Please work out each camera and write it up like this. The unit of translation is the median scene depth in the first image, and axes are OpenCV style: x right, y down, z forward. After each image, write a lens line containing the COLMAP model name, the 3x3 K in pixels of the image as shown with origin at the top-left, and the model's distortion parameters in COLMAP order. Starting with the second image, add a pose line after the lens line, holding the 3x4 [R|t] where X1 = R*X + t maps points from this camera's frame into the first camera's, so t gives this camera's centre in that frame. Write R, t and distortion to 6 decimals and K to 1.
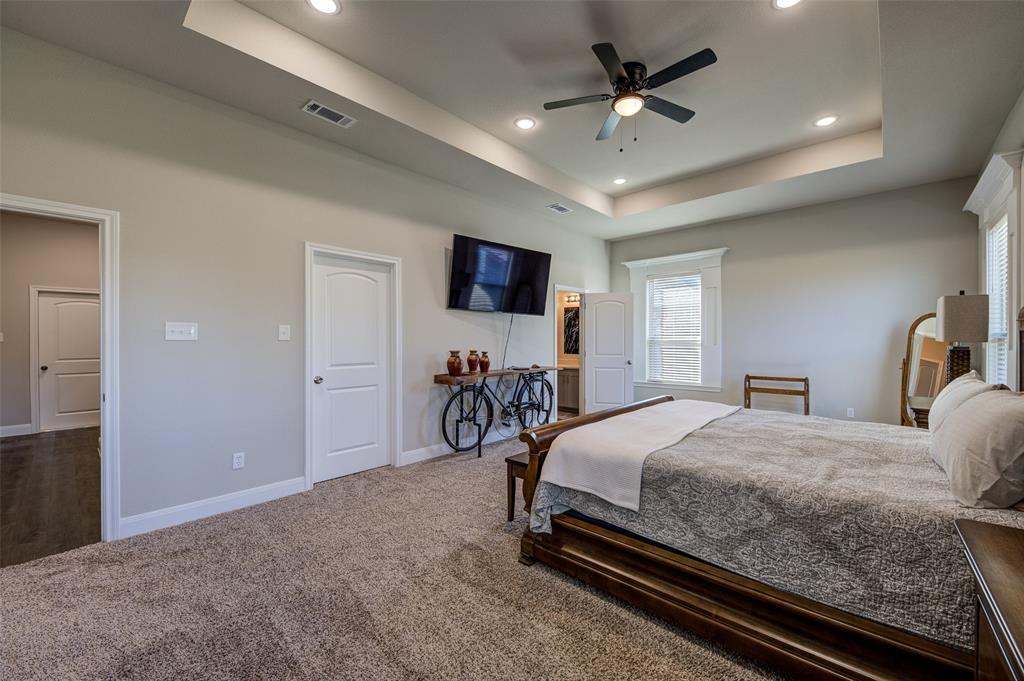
lens RADIAL K [[400.7, 0, 516.5], [0, 400.7, 344.3], [0, 0, 1]] dist [-0.001935, -0.000171]
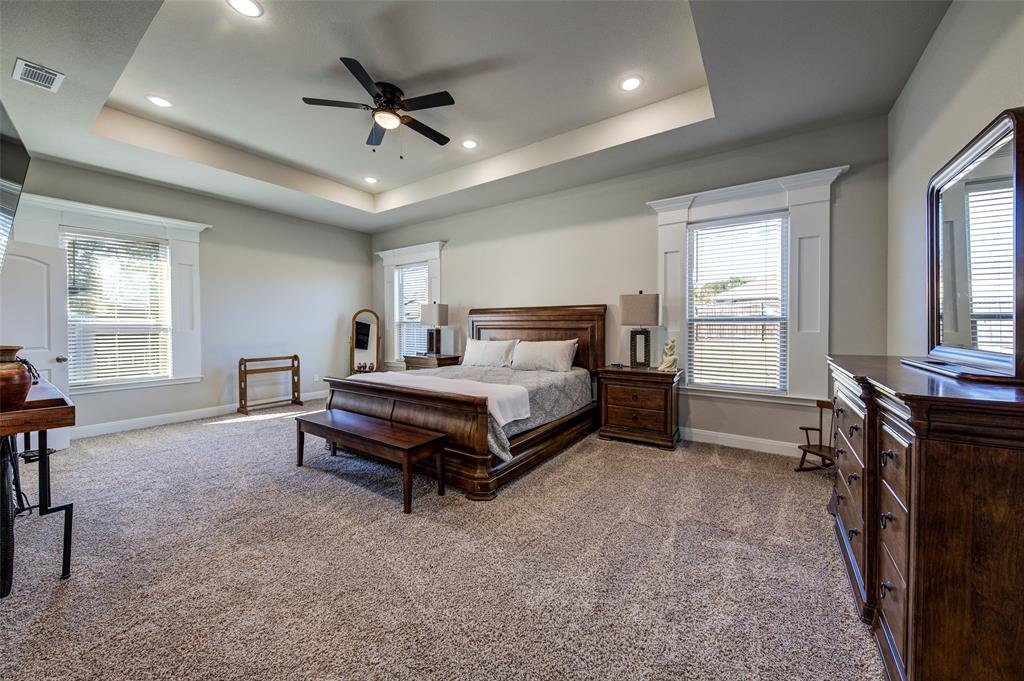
lens RADIAL K [[354.3, 0, 529.0], [0, 354.3, 342.2], [0, 0, 1]] dist [-0.000096, -0.000090]
pose [[-0.141897, -0.048123, 0.988711, -0.474023], [0.007165, 0.998742, 0.049639, -0.006073], [-0.989856, 0.014128, -0.141373, 0.440624]]
